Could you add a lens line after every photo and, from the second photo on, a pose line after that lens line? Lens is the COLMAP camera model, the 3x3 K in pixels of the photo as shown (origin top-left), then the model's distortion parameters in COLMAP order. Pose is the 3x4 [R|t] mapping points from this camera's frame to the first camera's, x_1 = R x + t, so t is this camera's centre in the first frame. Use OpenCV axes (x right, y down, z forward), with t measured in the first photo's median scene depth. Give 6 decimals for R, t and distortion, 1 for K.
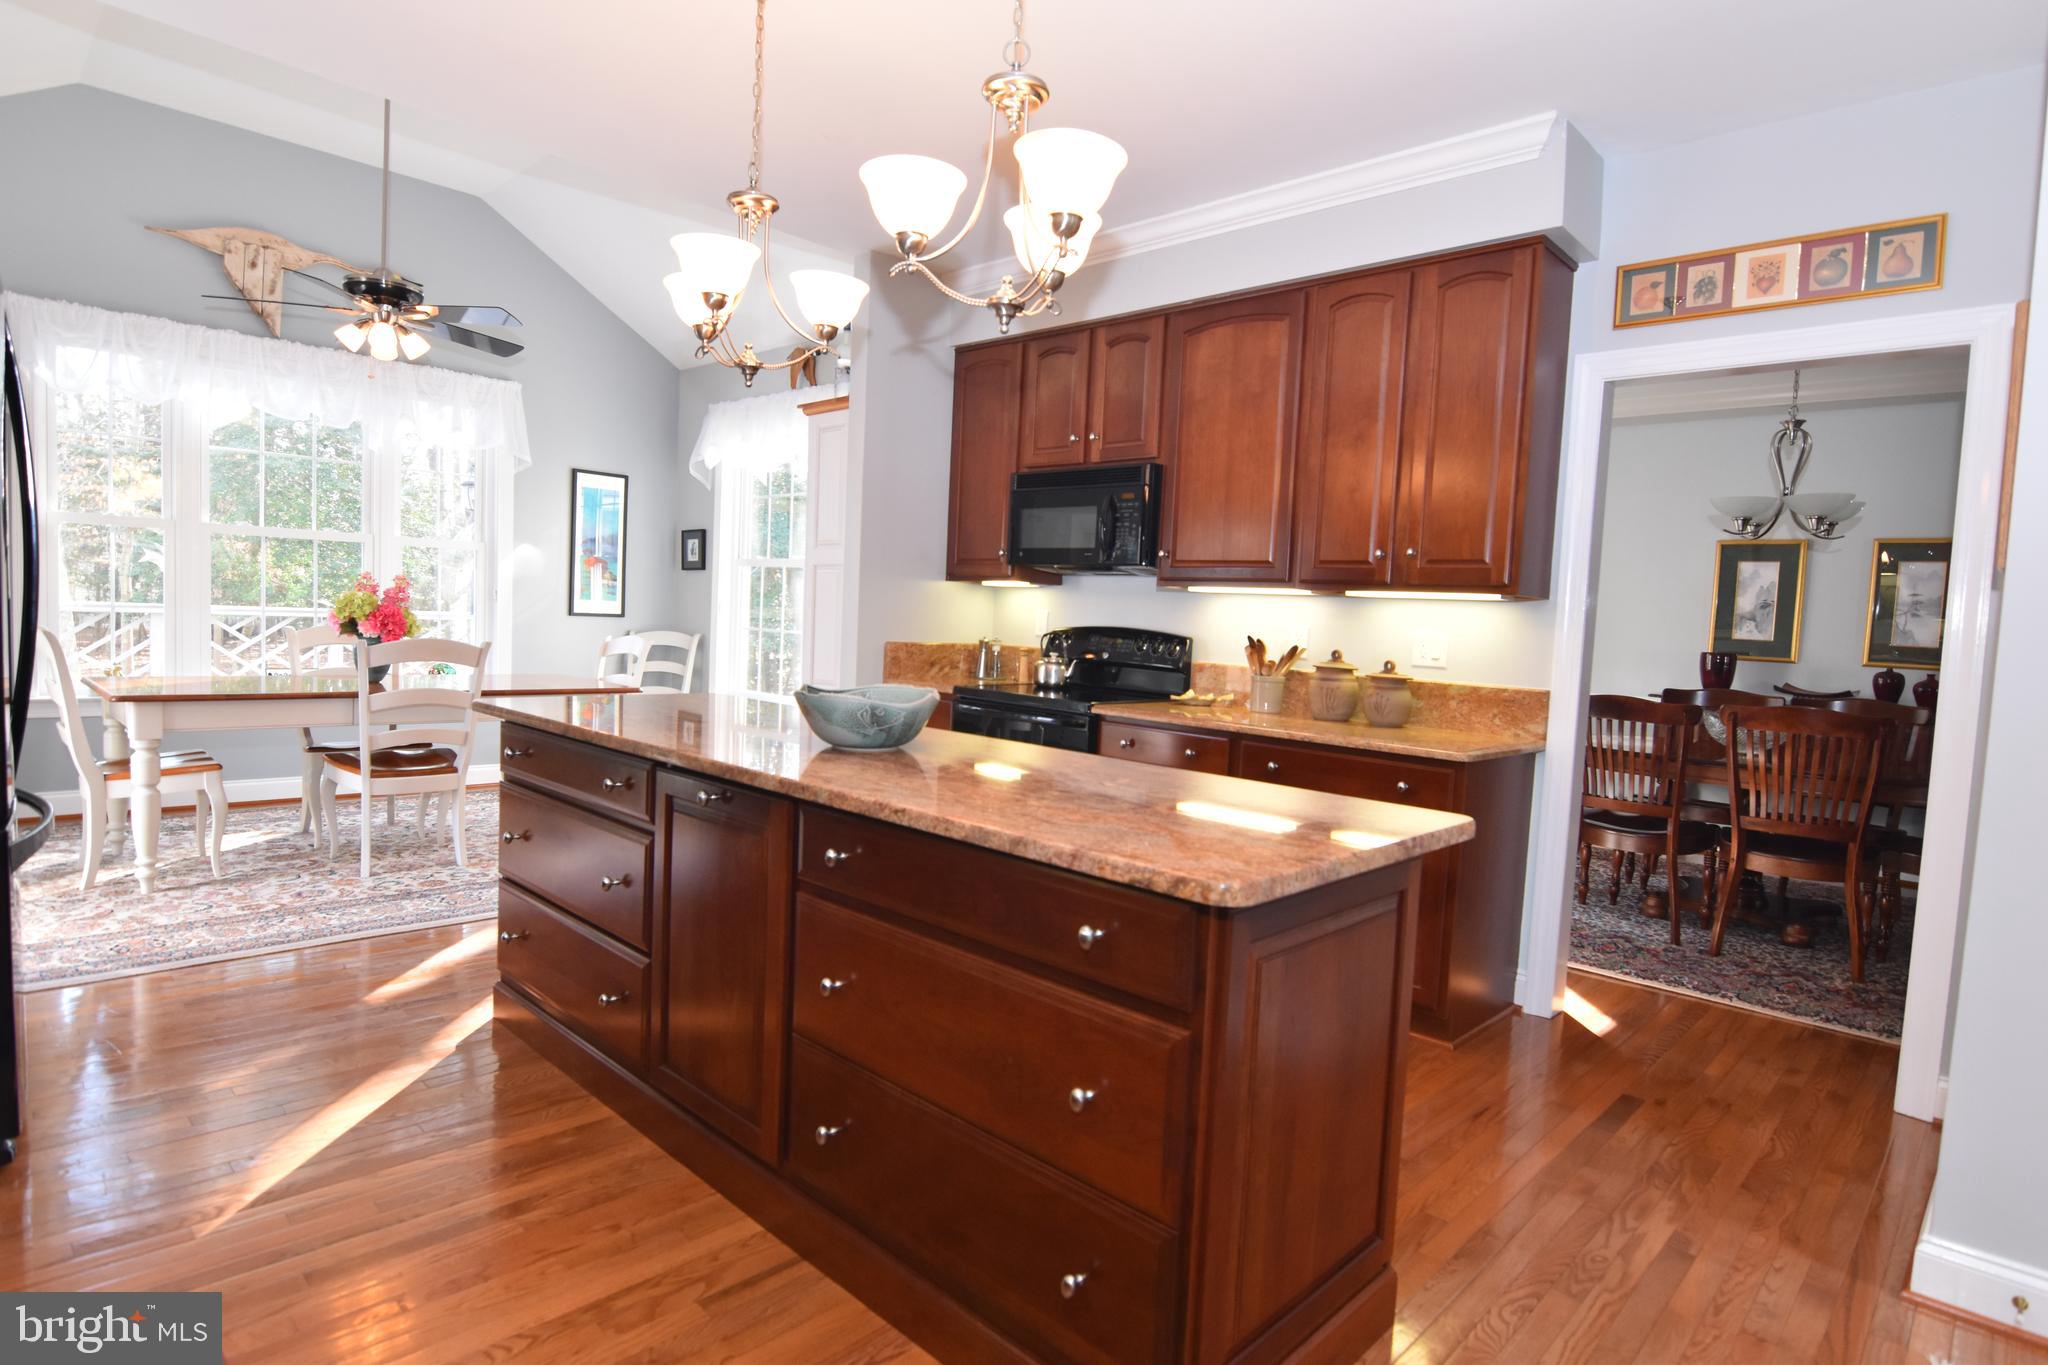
lens RADIAL K [[1073.7, 0, 1032.7], [0, 1073.7, 683.4], [0, 0, 1]] dist [-0.001290, -0.015172]
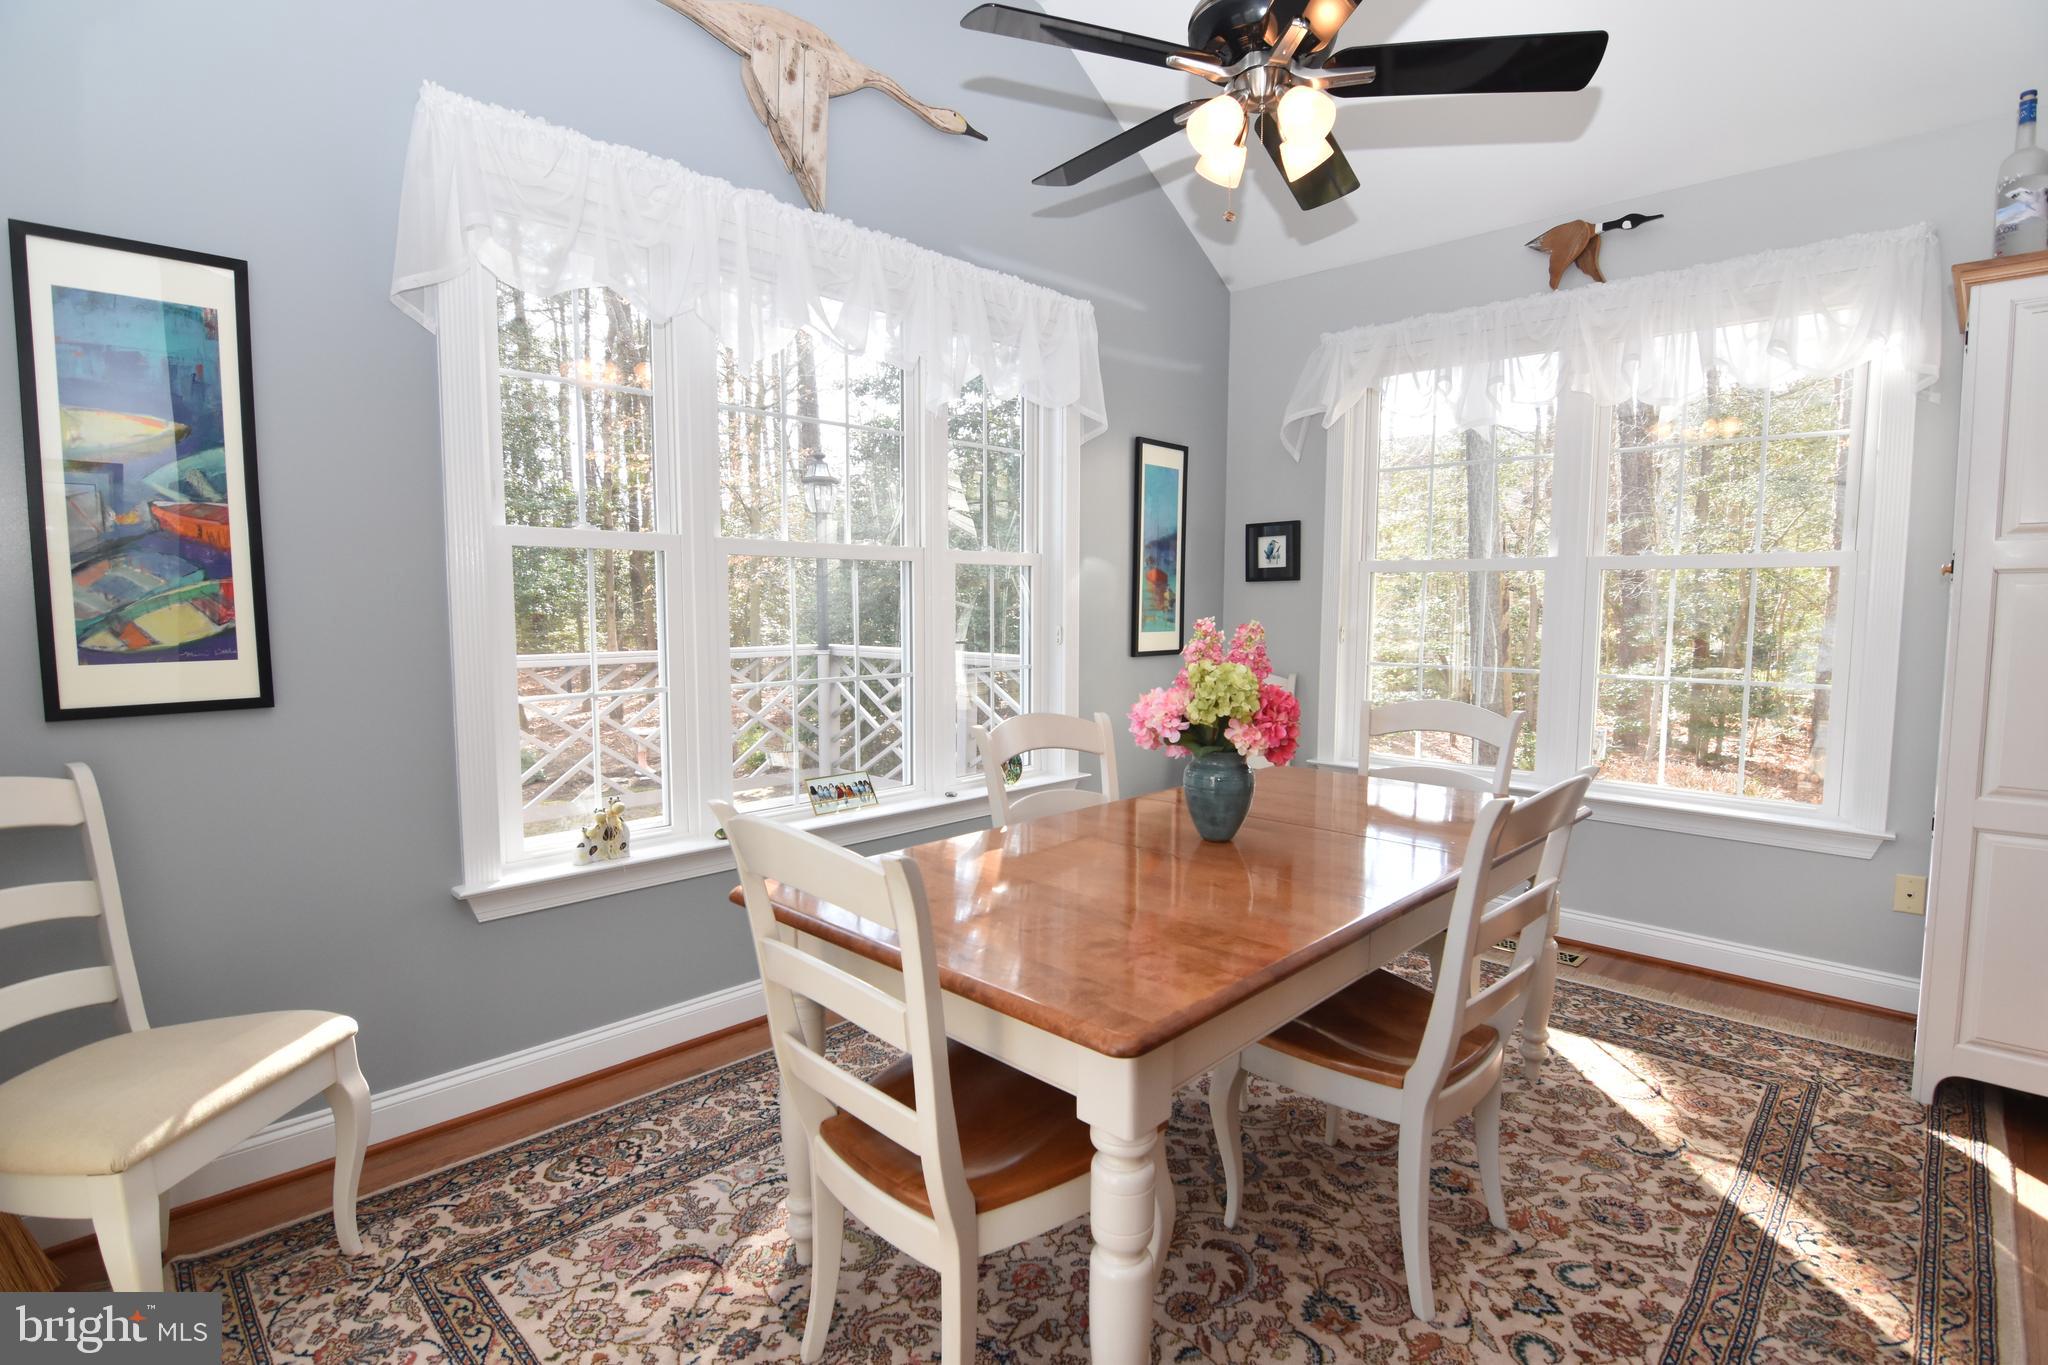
lens RADIAL K [[991.9, 0, 1033.9], [0, 991.9, 683.1], [0, 0, 1]] dist [-0.003705, -0.011453]
pose [[0.999057, -0.042738, -0.007606, -0.875621], [0.042863, 0.998933, 0.017165, -0.107297], [0.006865, -0.017475, 0.999824, 0.673759]]
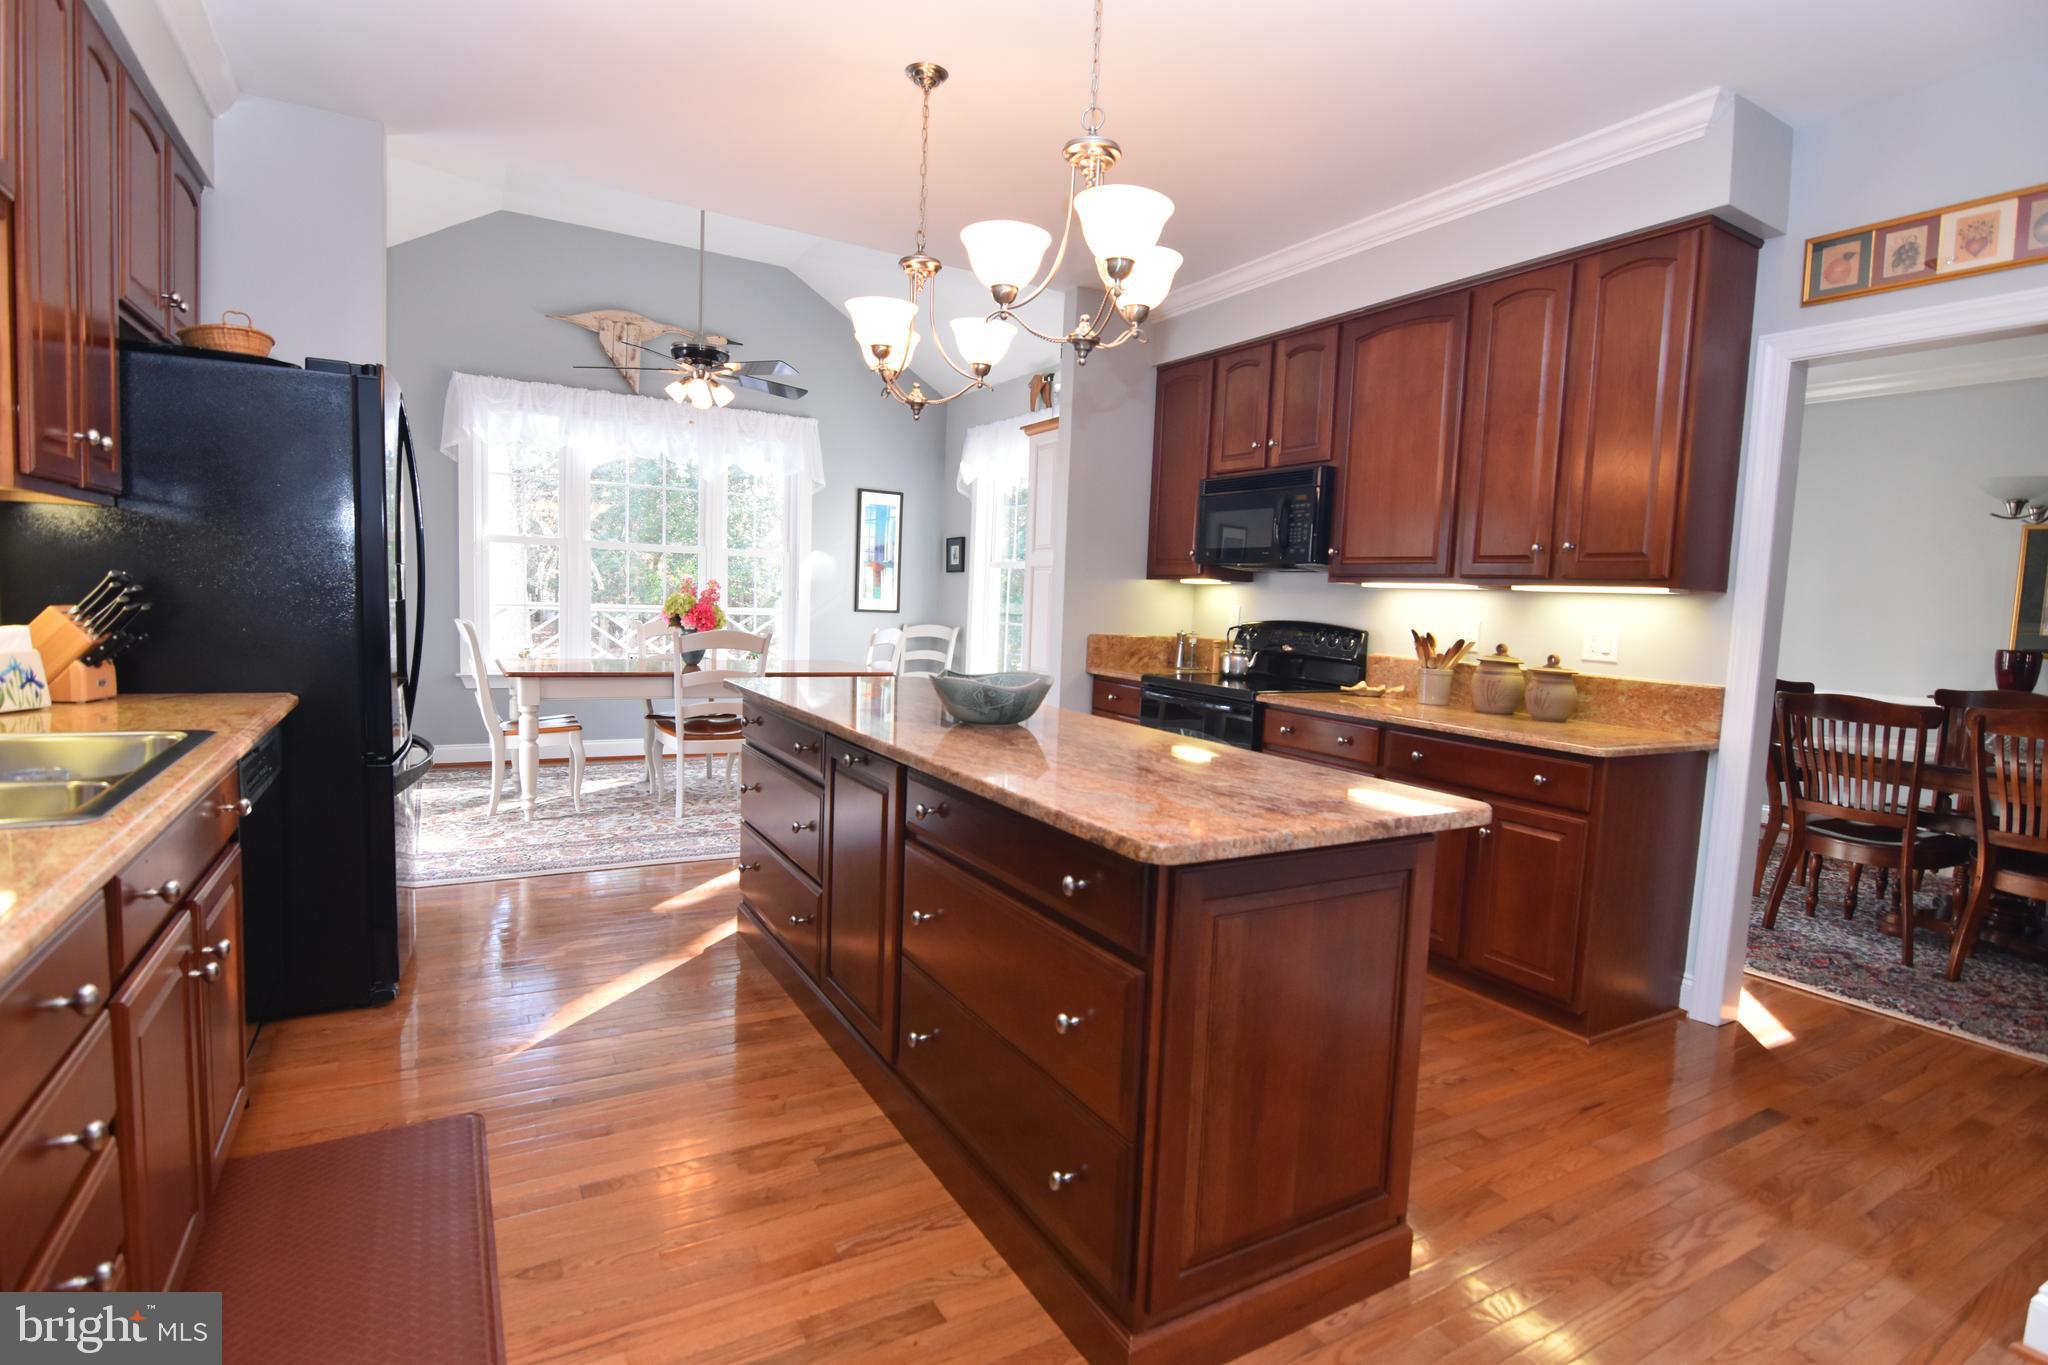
lens RADIAL K [[991.9, 0, 1033.9], [0, 991.9, 683.1], [0, 0, 1]] dist [-0.003705, -0.011453]
pose [[0.961889, 0.016887, -0.272917, 0.114177], [-0.014199, 0.999829, 0.011820, 0.001094], [0.273070, -0.007494, 0.961965, -0.019248]]
